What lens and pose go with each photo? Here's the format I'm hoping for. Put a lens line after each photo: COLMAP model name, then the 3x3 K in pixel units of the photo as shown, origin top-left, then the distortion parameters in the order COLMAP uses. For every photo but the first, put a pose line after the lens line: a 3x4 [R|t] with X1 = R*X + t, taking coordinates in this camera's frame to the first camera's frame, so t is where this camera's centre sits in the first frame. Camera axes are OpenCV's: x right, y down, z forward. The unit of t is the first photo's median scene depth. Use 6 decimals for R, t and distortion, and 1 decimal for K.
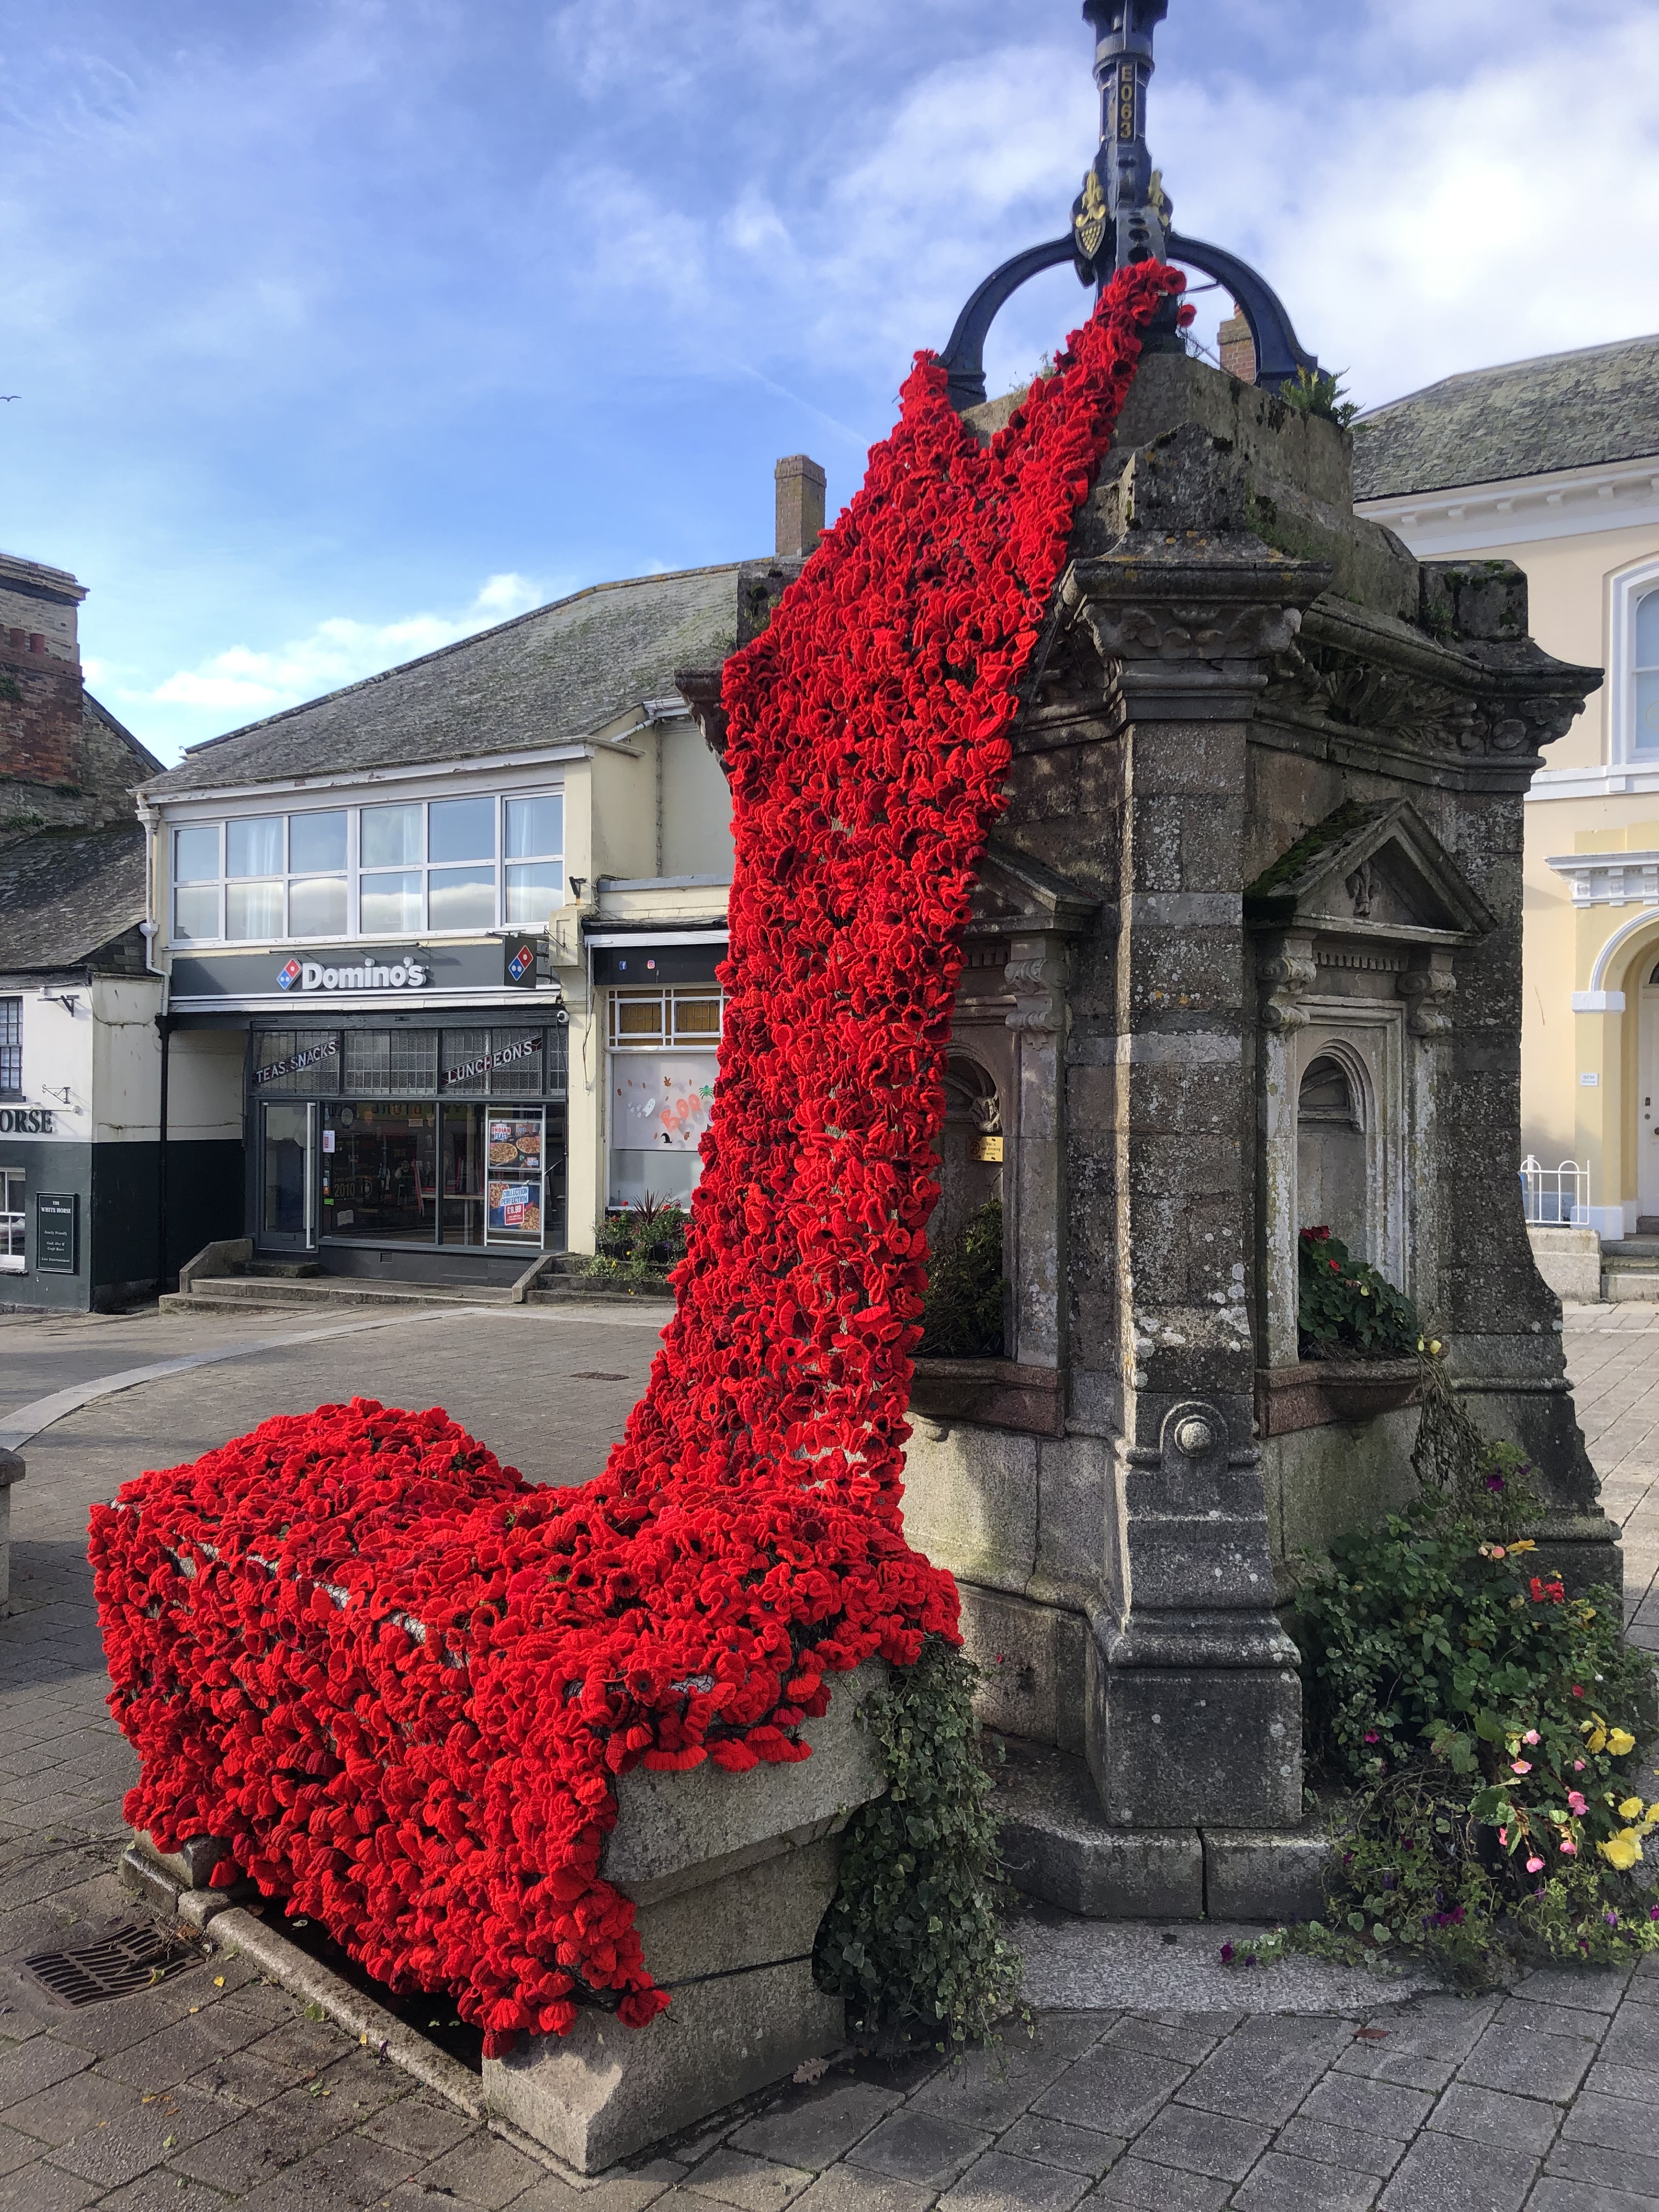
lens RADIAL K [[1816.3, 0, 833.8], [0, 1816.3, 1153.5], [0, 0, 1]] dist [-0.004603, 0.005584]
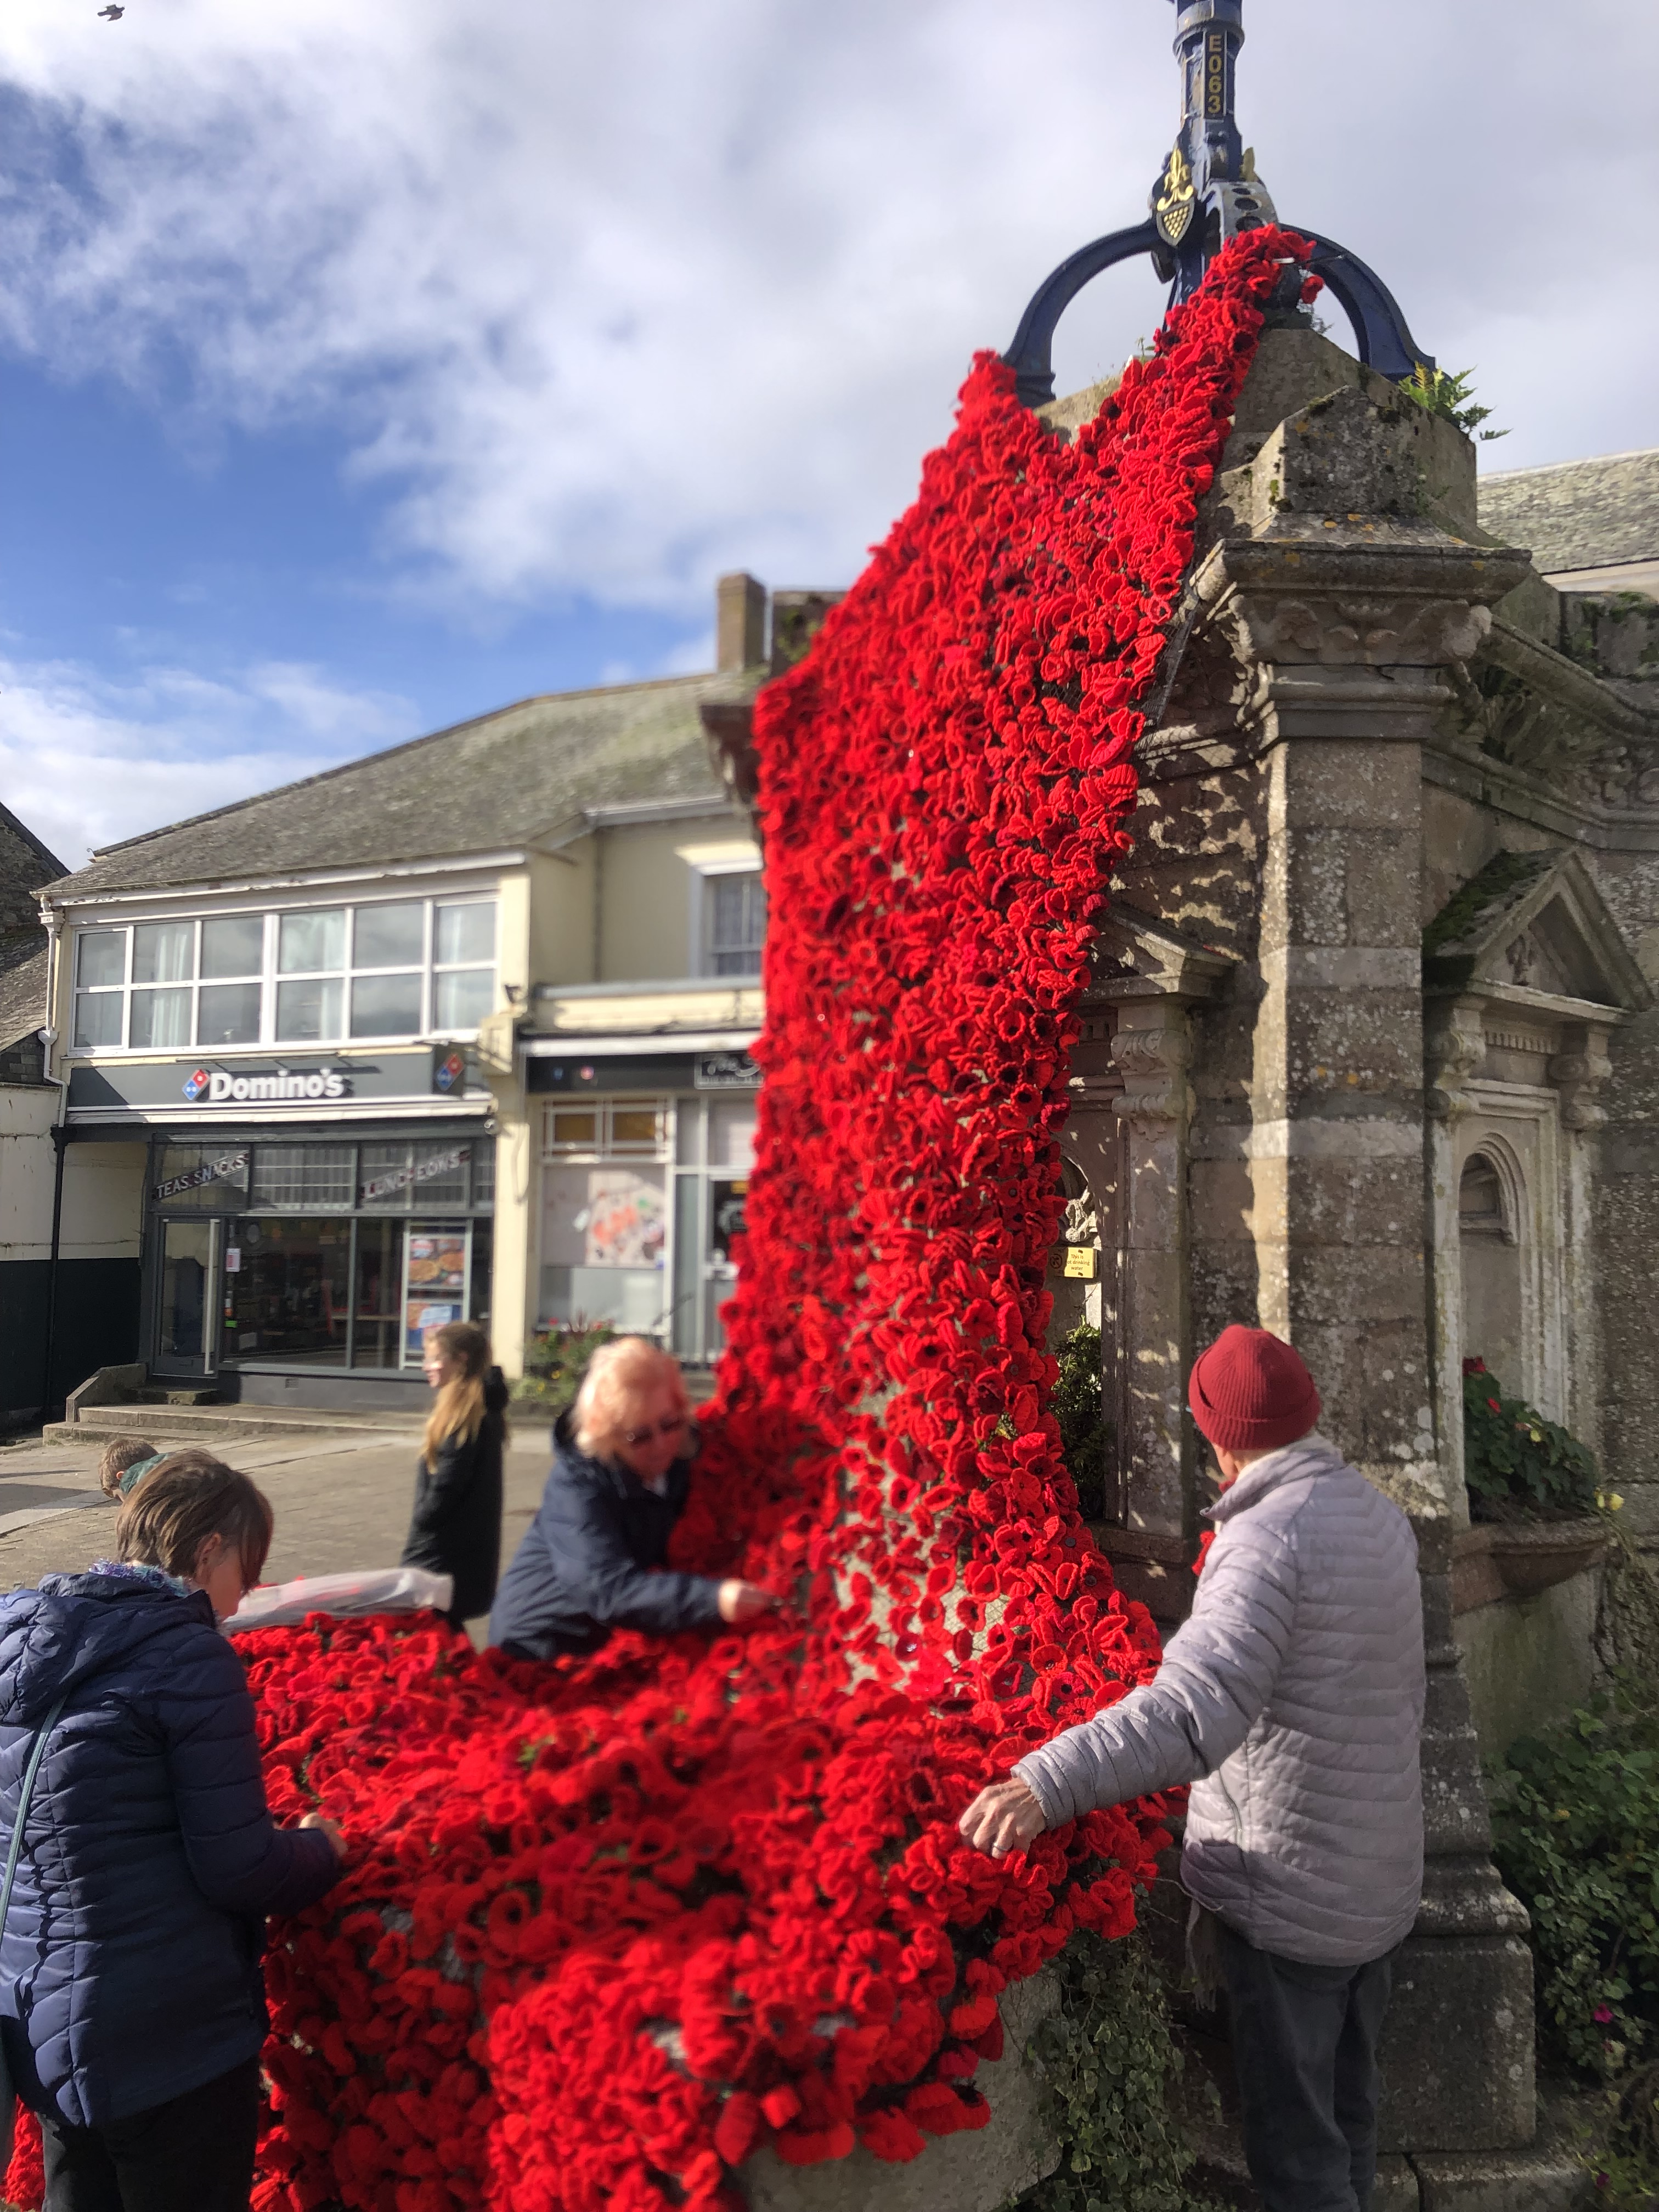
lens RADIAL K [[1826.9, 0, 862.2], [0, 1826.9, 1109.7], [0, 0, 1]] dist [0.079480, -0.125411]
pose [[0.998356, 0.004556, 0.057135, -0.061183], [0.000466, 0.996157, -0.087584, 0.001262], [-0.057314, 0.087466, 0.994517, 0.163656]]
